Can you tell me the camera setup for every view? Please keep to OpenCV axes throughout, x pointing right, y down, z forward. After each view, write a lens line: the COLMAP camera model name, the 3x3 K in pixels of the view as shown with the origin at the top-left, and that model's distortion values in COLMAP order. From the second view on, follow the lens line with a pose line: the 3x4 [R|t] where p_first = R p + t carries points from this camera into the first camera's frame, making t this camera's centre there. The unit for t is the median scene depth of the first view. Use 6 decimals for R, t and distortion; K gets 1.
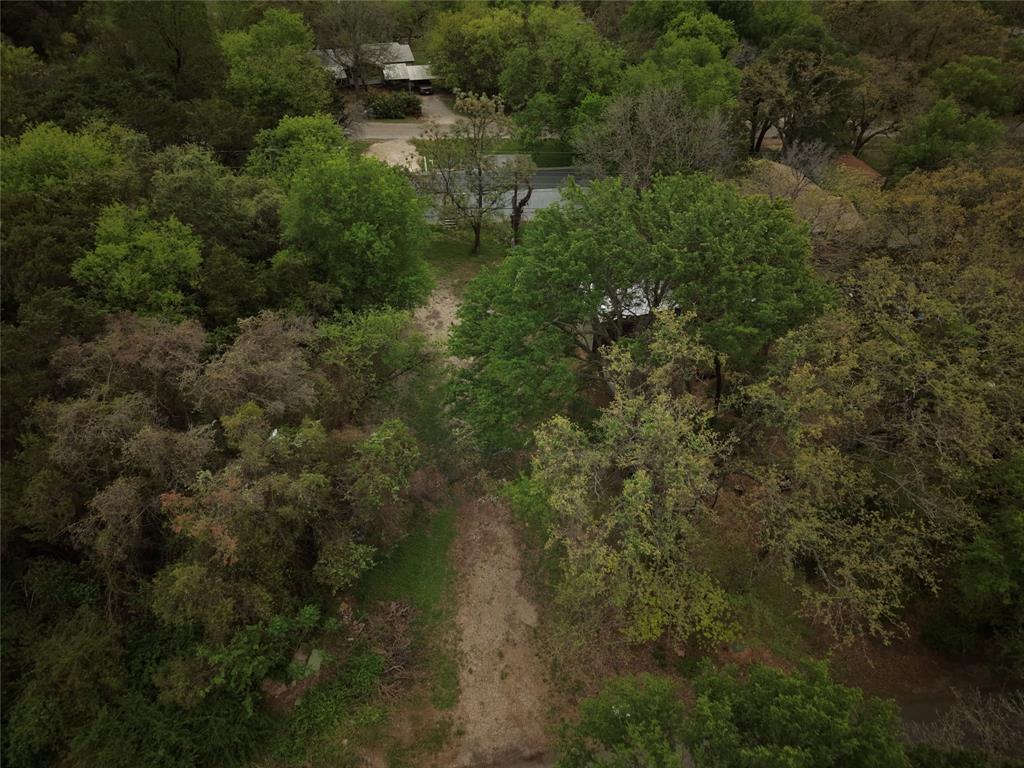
lens RADIAL K [[708.0, 0, 512.0], [0, 708.0, 384.0], [0, 0, 1]] dist [-0.007082, -0.004417]
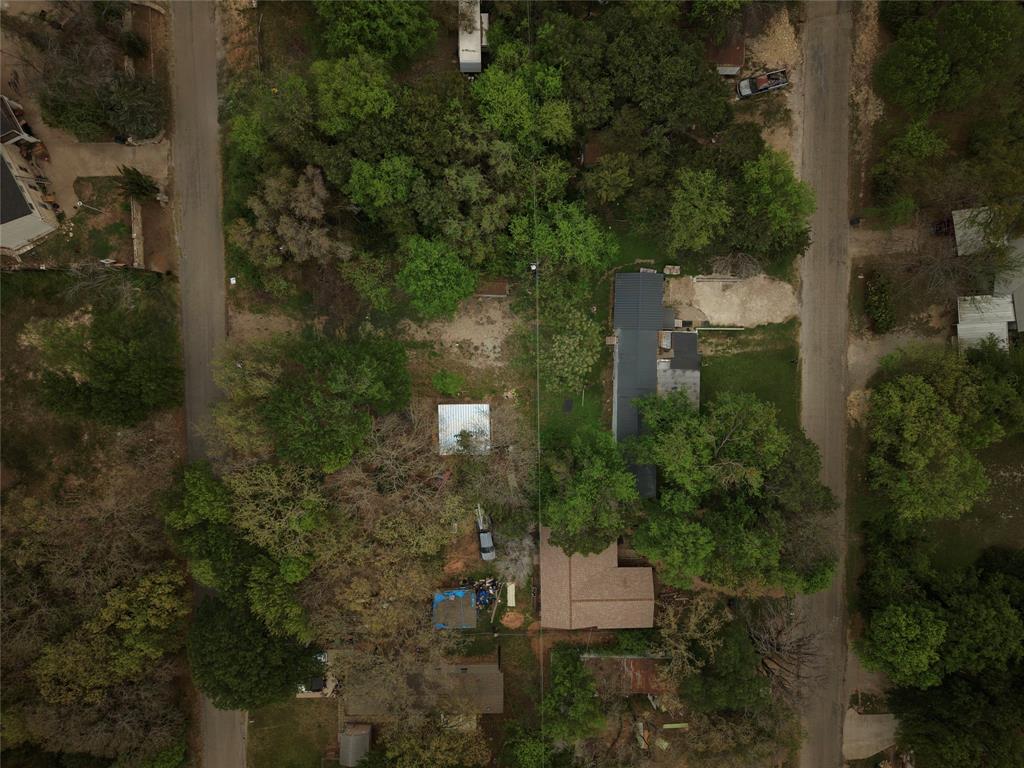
lens RADIAL K [[708.0, 0, 512.0], [0, 708.0, 384.0], [0, 0, 1]] dist [-0.007082, -0.004417]
pose [[-0.152042, 0.988203, -0.018404, 0.119081], [-0.624696, -0.081650, 0.776588, -2.697925], [0.765923, 0.129571, 0.629740, 0.005027]]
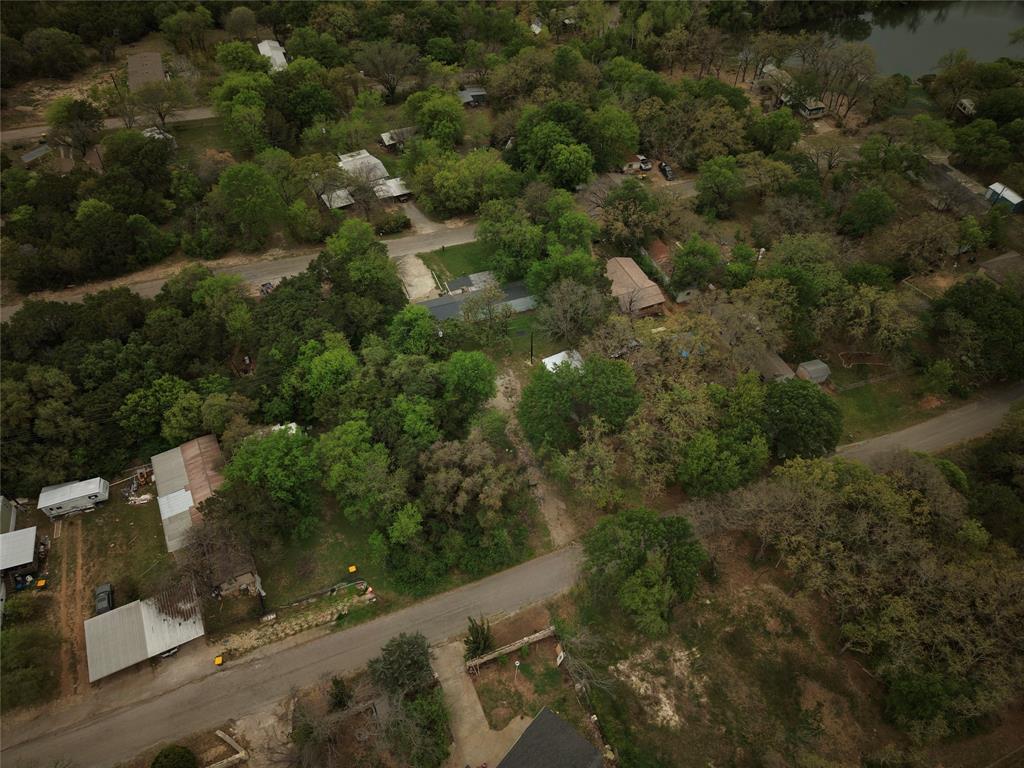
lens RADIAL K [[708.0, 0, 512.0], [0, 708.0, 384.0], [0, 0, 1]] dist [-0.007082, -0.004417]
pose [[0.975485, -0.170524, 0.139106, -0.615797], [0.146163, 0.974590, 0.169736, -0.870626], [-0.164516, -0.145243, 0.975622, -2.211027]]
